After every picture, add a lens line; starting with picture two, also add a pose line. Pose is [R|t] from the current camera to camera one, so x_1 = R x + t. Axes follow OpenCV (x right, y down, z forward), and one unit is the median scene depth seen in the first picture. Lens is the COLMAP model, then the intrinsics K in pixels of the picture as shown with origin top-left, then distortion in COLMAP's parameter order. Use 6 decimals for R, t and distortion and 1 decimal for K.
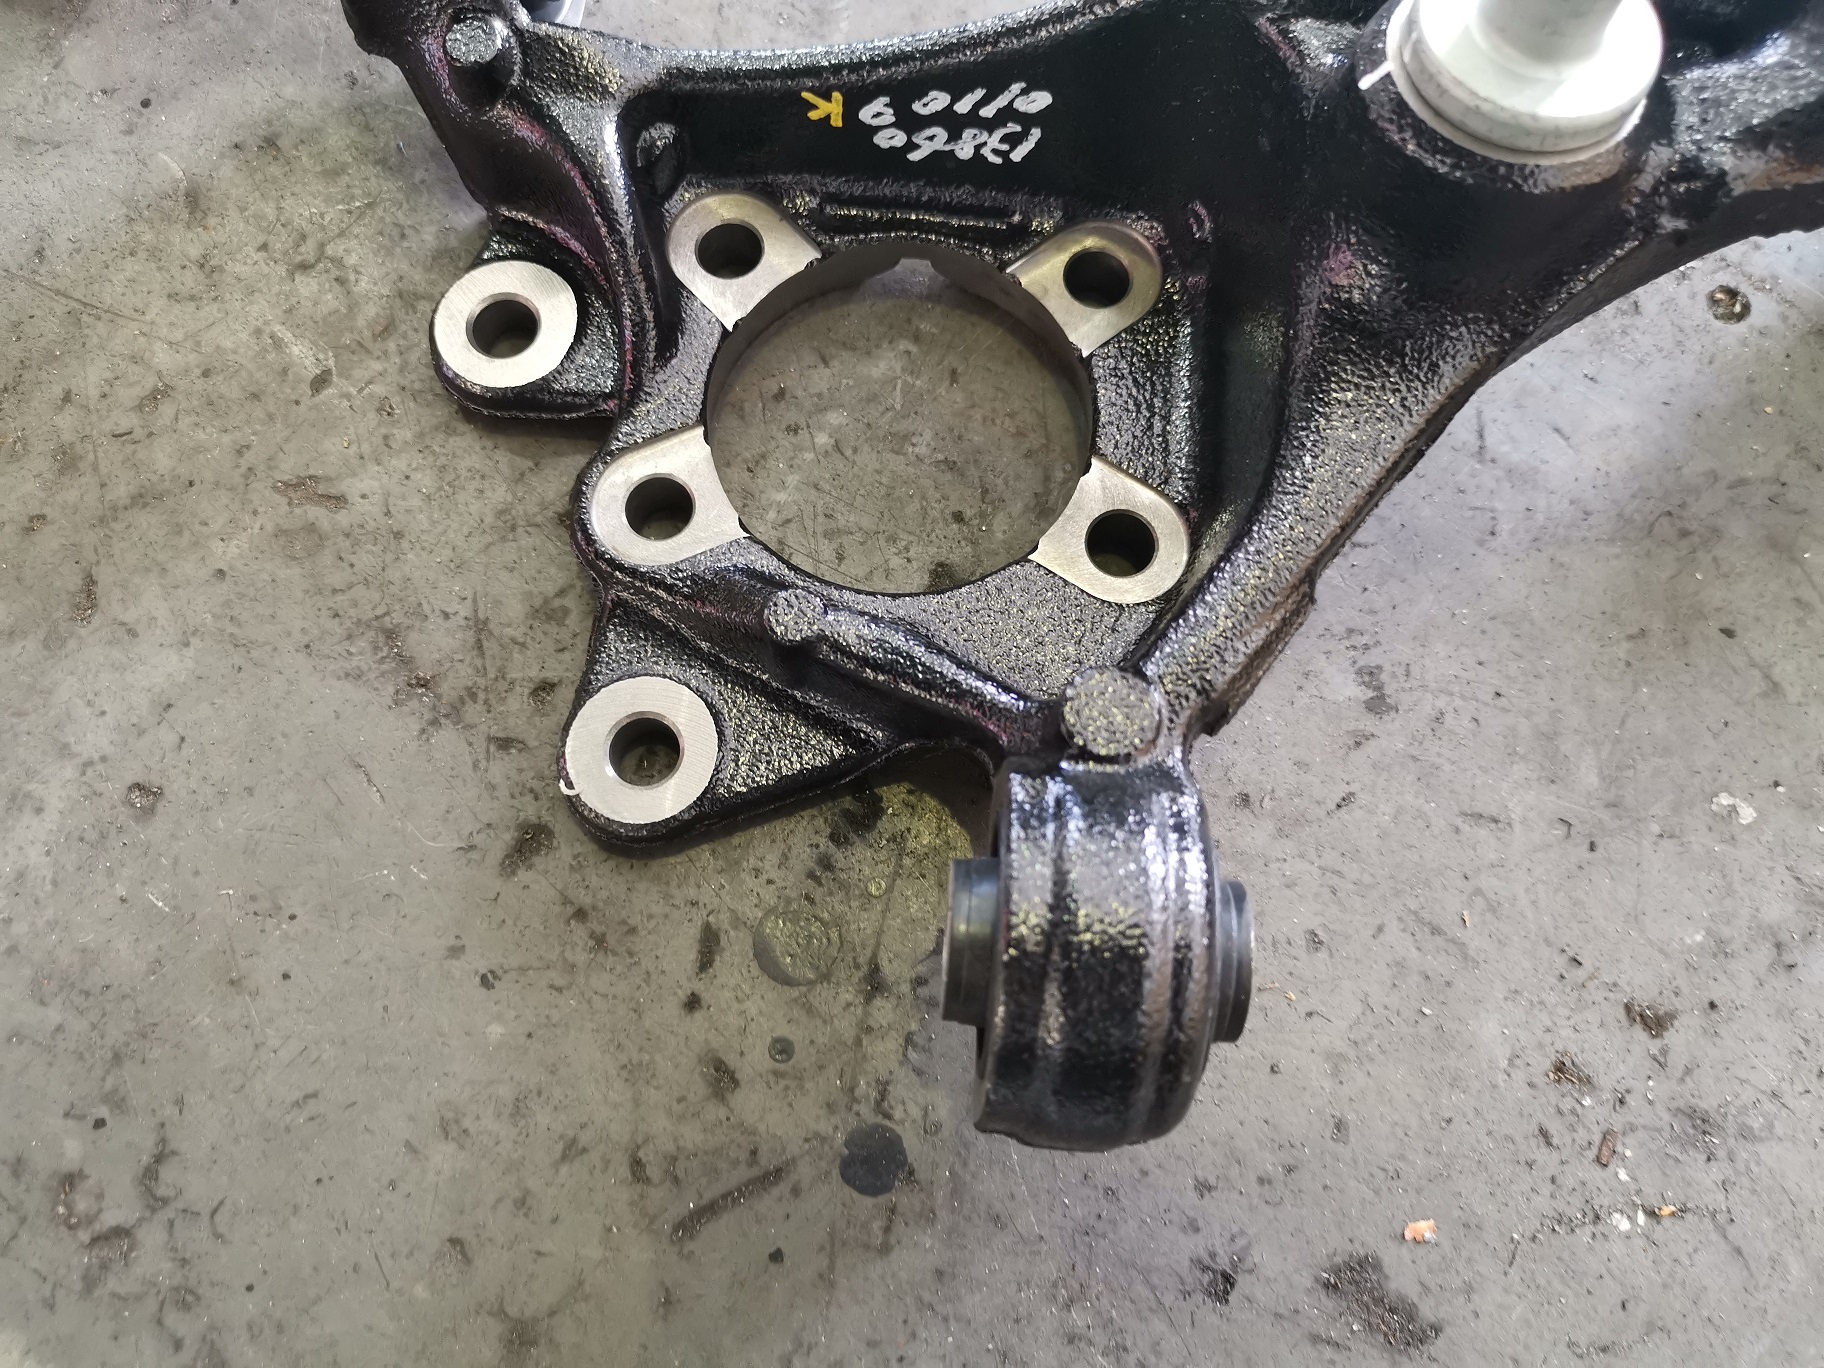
lens RADIAL K [[1397.4, 0, 910.8], [0, 1397.4, 696.8], [0, 0, 1]] dist [0.025546, -0.044503]
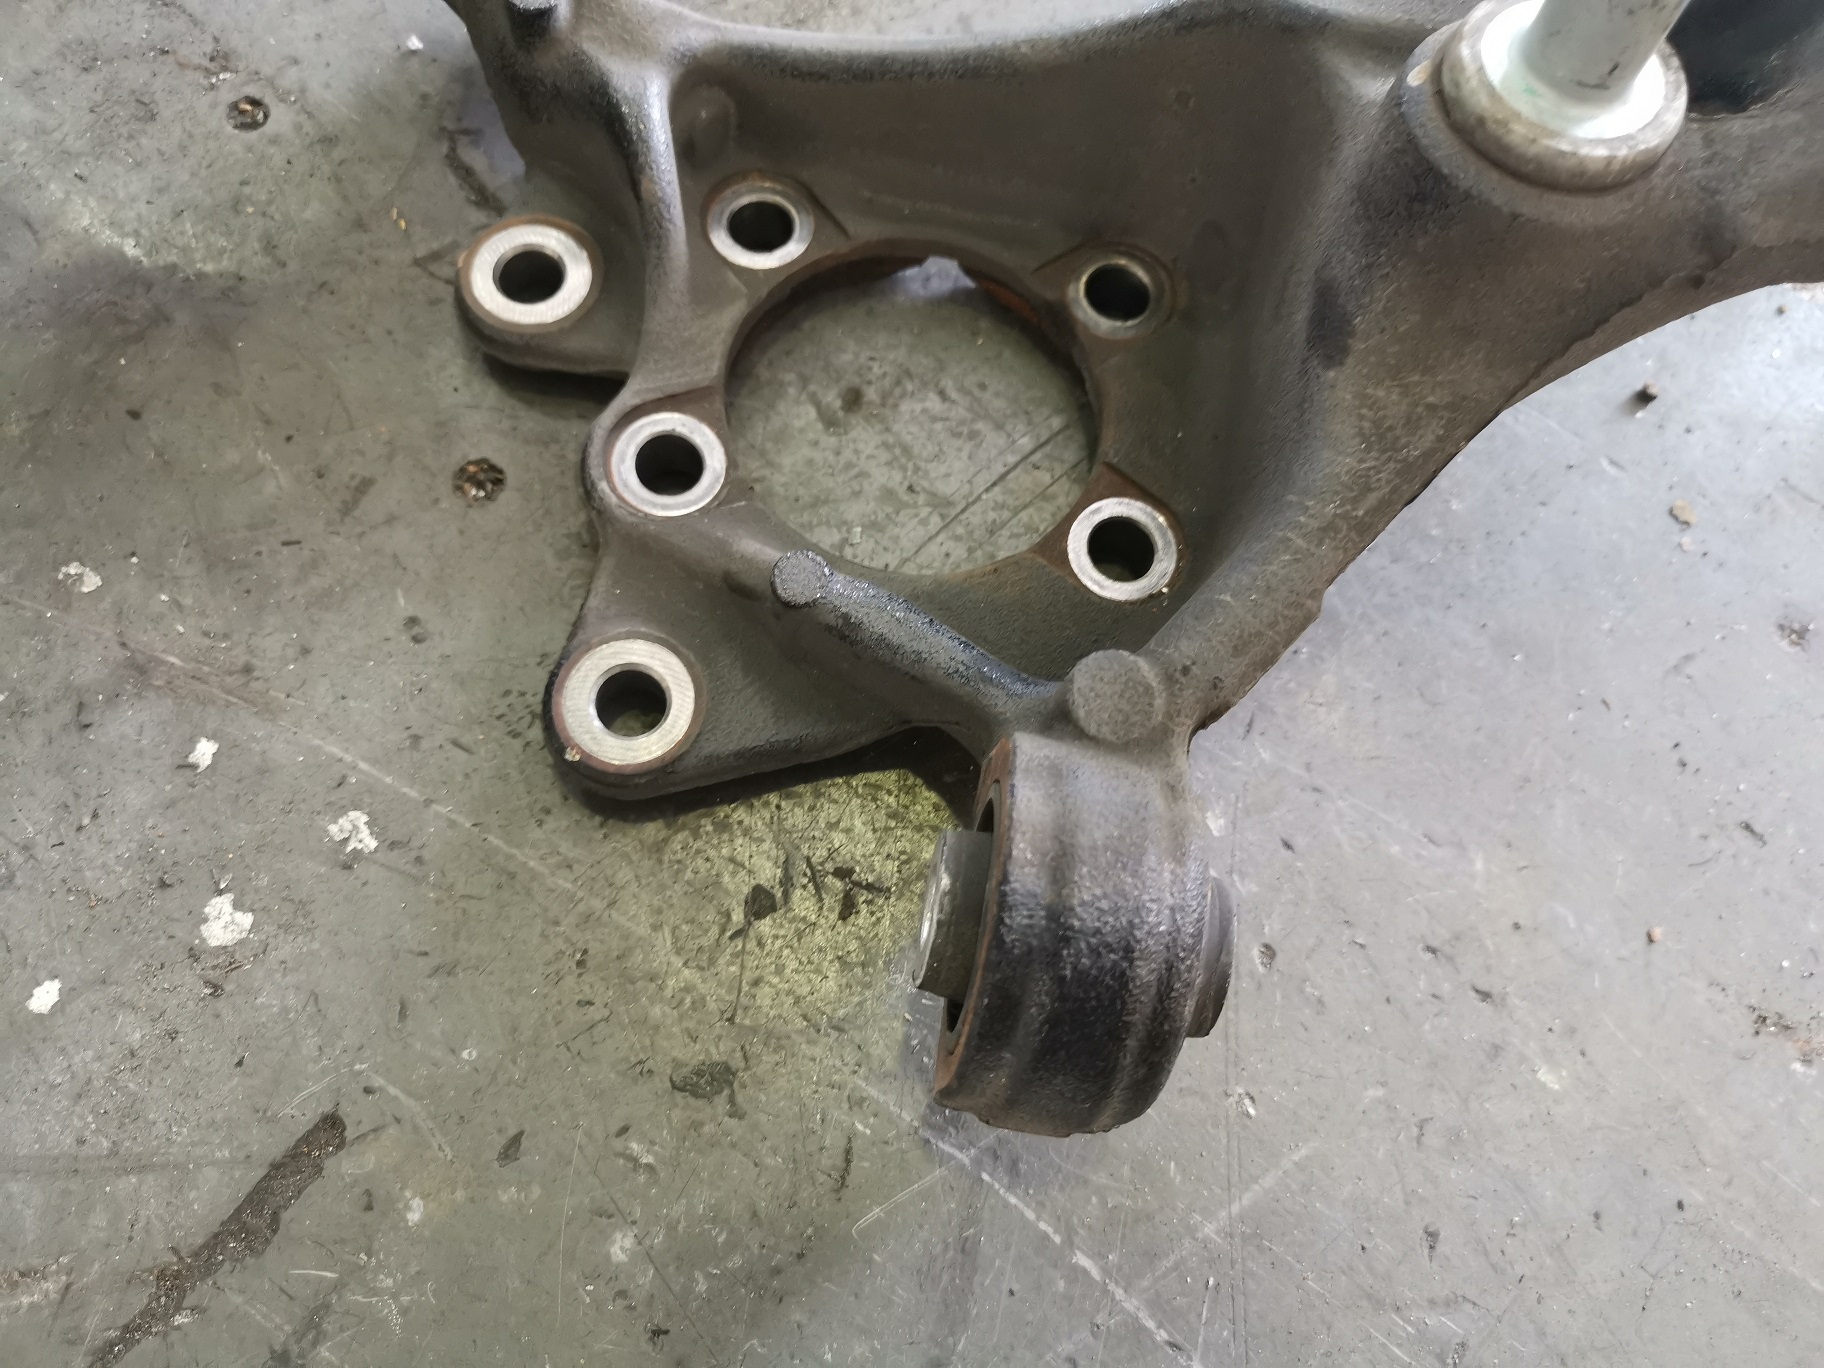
lens RADIAL K [[1446.4, 0, 930.9], [0, 1446.4, 677.7], [0, 0, 1]] dist [-0.001976, -0.022738]
pose [[0.997454, 0.008456, 0.070810, 1.154777], [-0.005798, 0.999274, -0.037657, 0.192418], [-0.071077, 0.037151, 0.996779, -0.078953]]
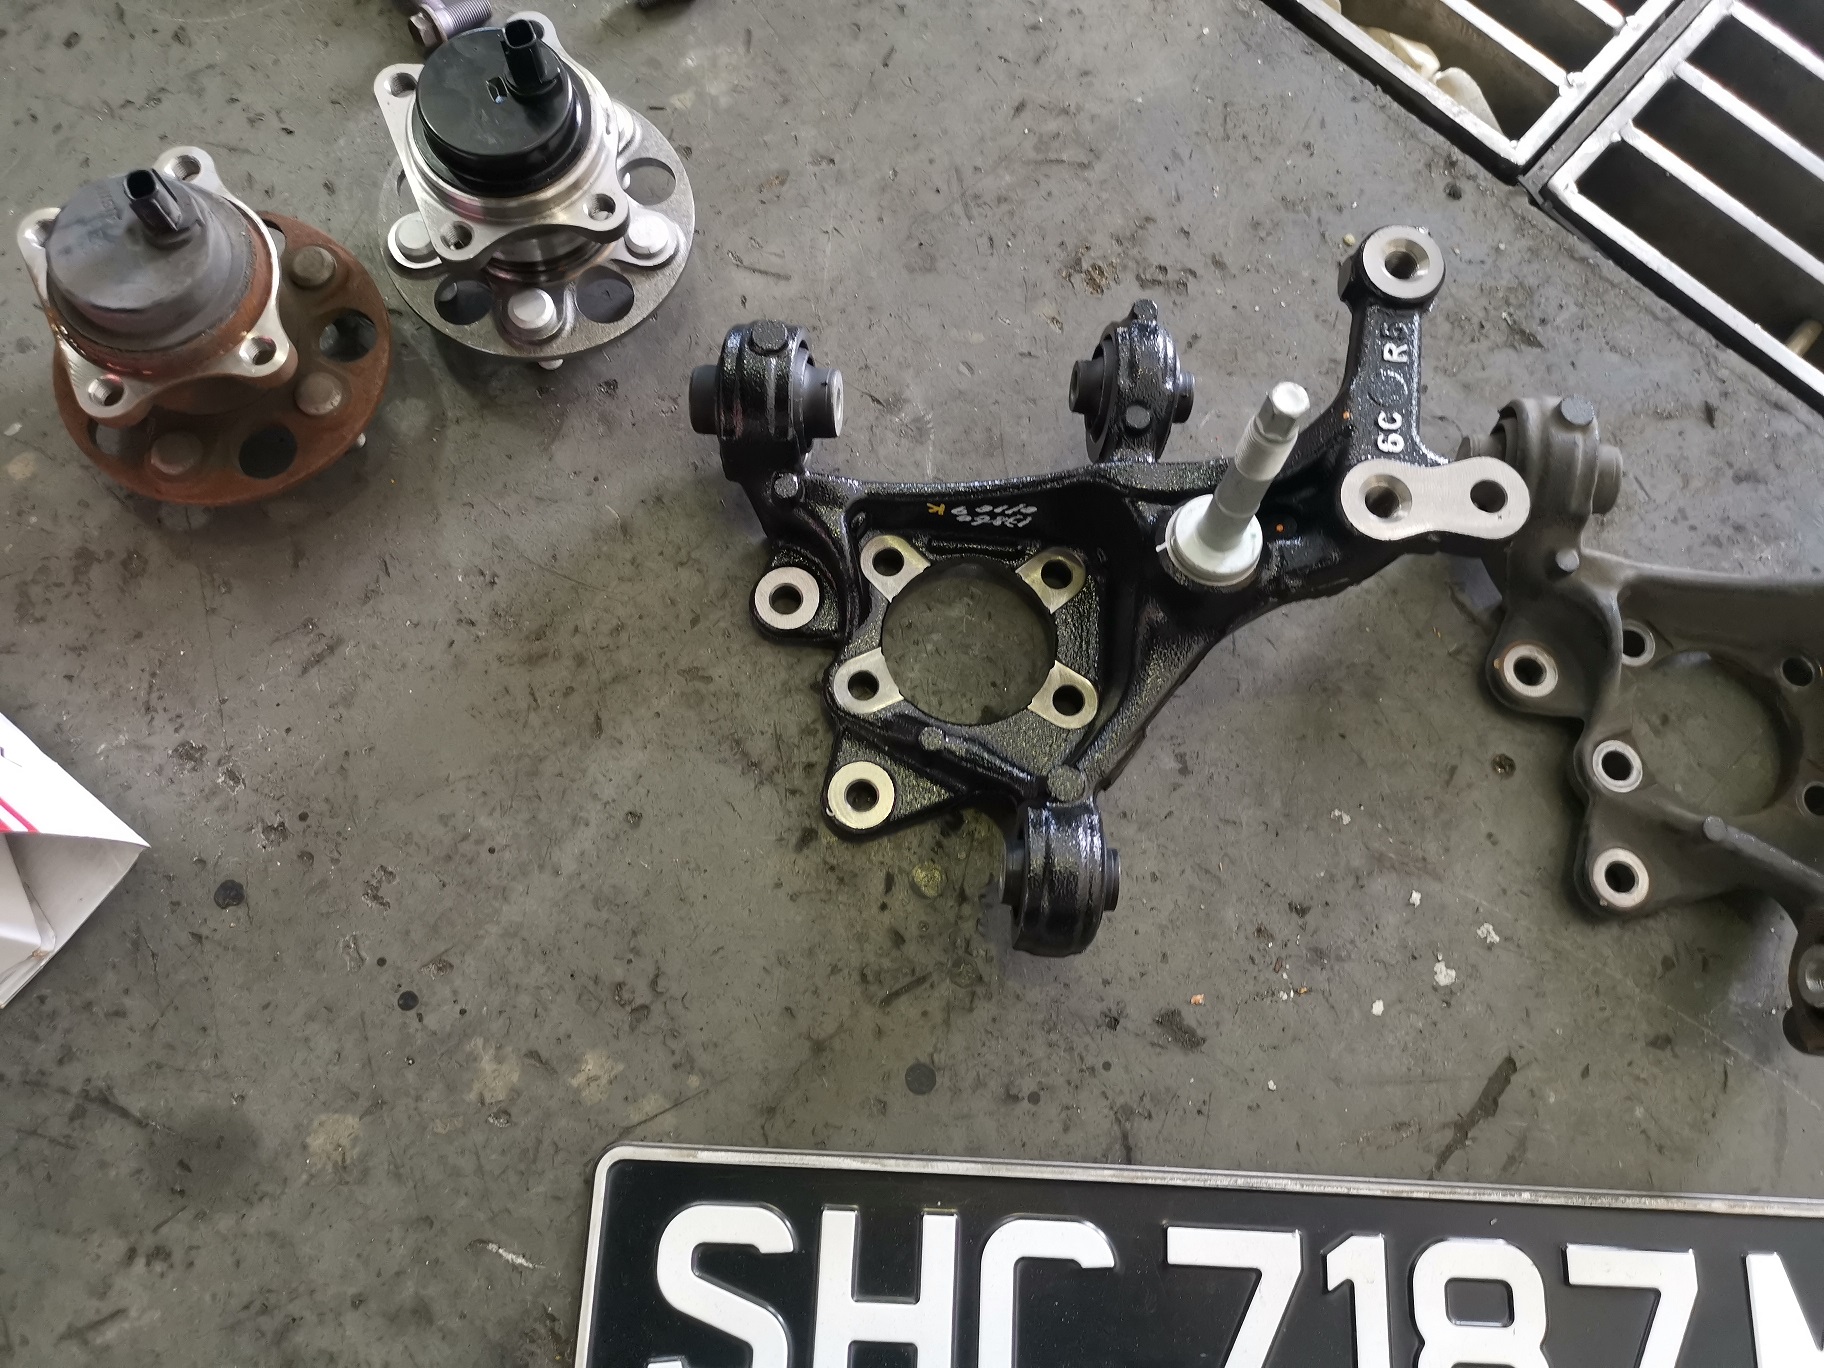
lens RADIAL K [[1397.4, 0, 903.5], [0, 1397.4, 655.9], [0, 0, 1]] dist [0.025546, -0.044503]
pose [[0.999333, -0.004943, 0.036182, -0.198292], [0.005325, 0.999931, -0.010469, -0.162244], [-0.036128, 0.010654, 0.999290, -1.252631]]
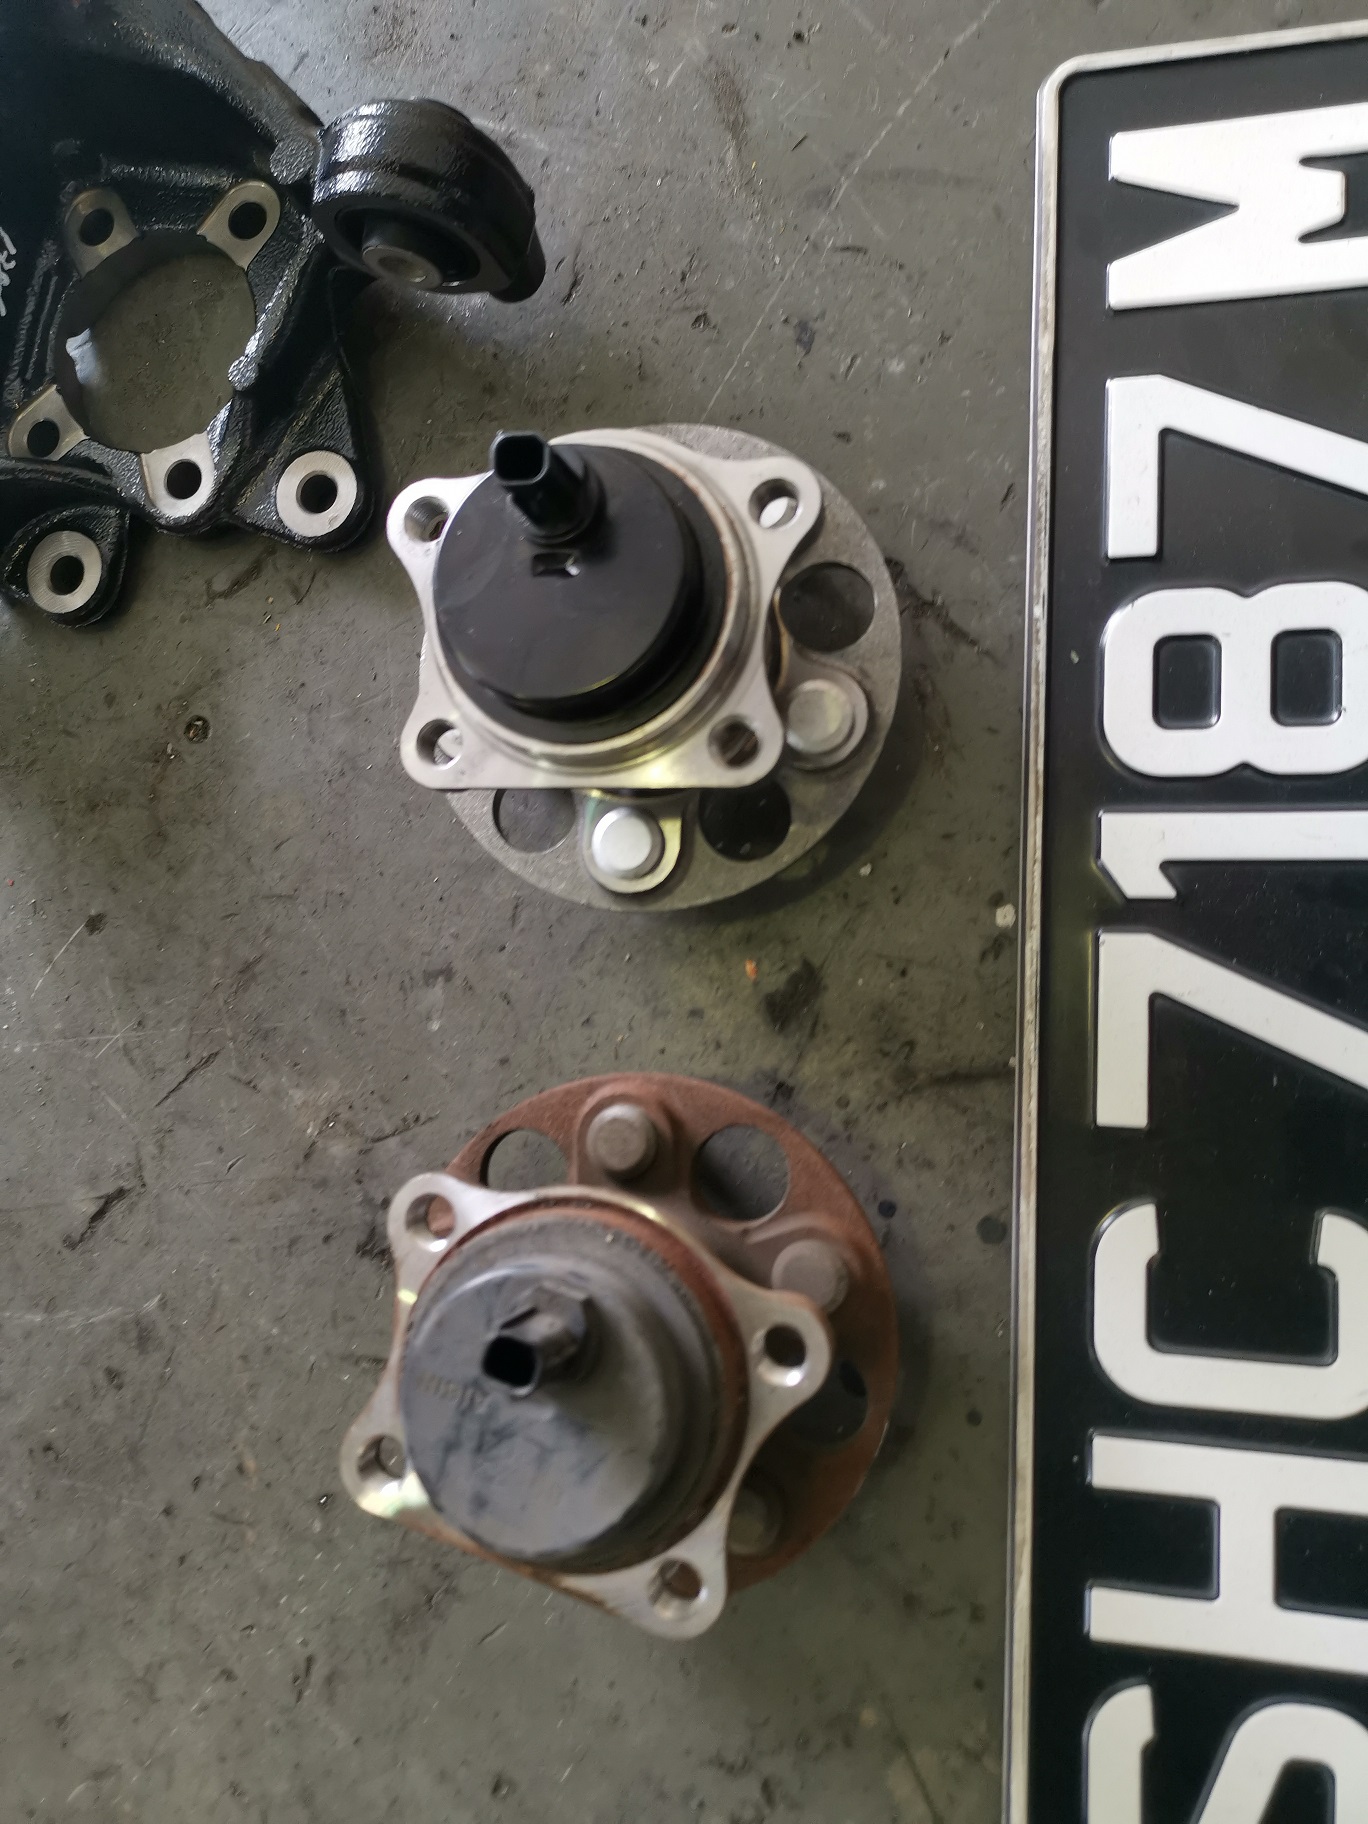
lens RADIAL K [[1397.4, 0, 679.8], [0, 1397.4, 953.1], [0, 0, 1]] dist [0.025546, -0.044503]
pose [[-0.012906, -0.995602, 0.092789, 0.214990], [0.998919, -0.008692, 0.045671, 0.206011], [-0.044663, 0.093278, 0.994638, -0.617783]]
